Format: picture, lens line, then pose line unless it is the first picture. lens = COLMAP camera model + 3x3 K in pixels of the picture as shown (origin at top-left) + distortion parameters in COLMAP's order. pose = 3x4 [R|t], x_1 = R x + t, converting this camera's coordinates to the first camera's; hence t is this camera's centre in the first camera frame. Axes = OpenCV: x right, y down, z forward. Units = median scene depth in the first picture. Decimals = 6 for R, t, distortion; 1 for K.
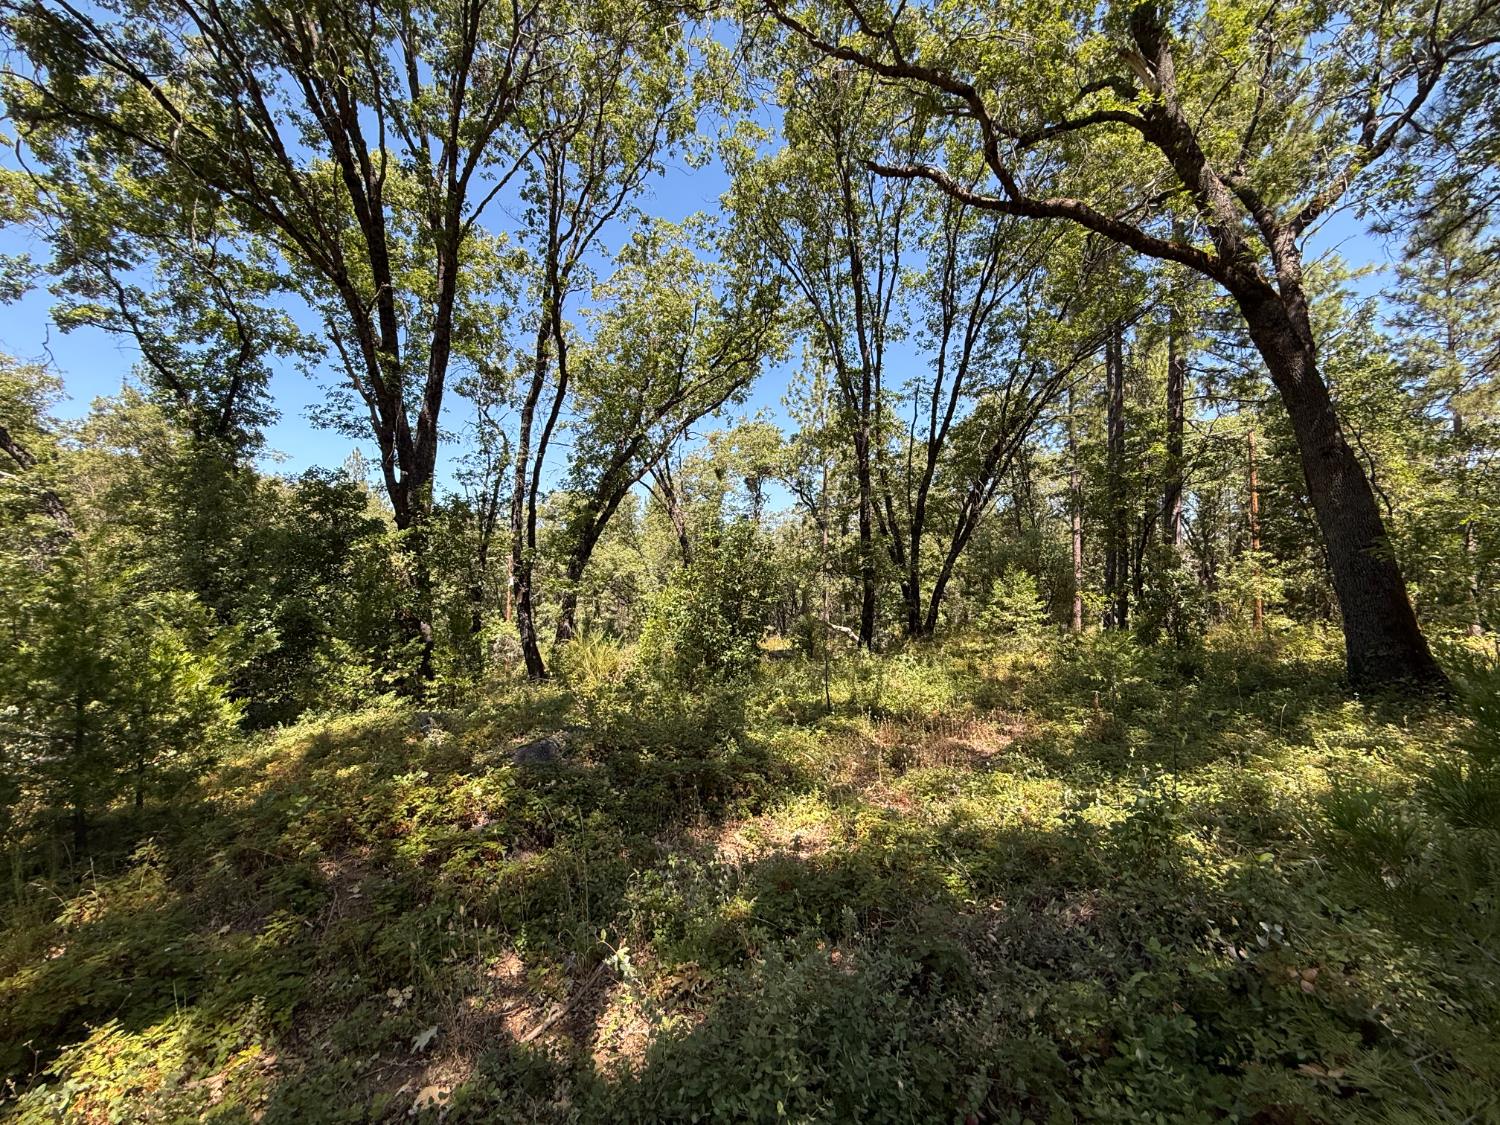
lens RADIAL K [[599.6, 0, 743.9], [0, 599.6, 561.7], [0, 0, 1]] dist [0.001610, -0.000298]
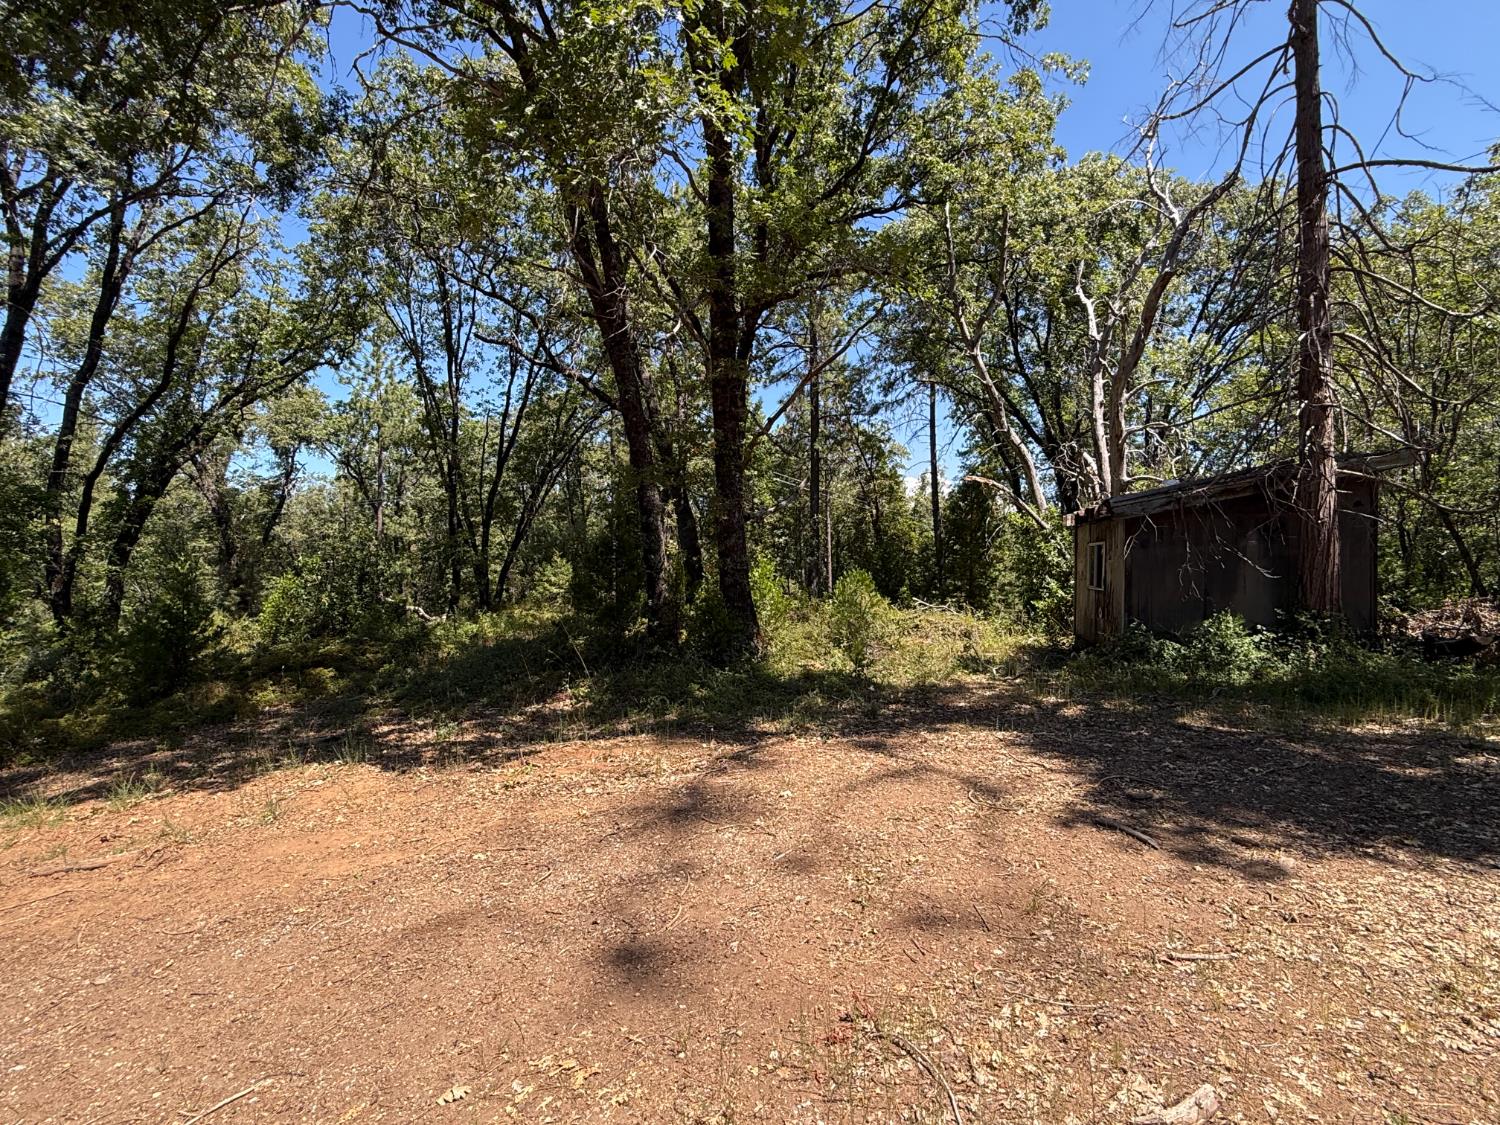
lens RADIAL K [[699.9, 0, 747.4], [0, 699.9, 558.2], [0, 0, 1]] dist [-0.003548, -0.001410]
pose [[0.789288, -0.005664, 0.613998, -0.177422], [-0.014153, 0.999524, 0.027413, -0.029102], [-0.613861, -0.030326, 0.788832, -0.477245]]
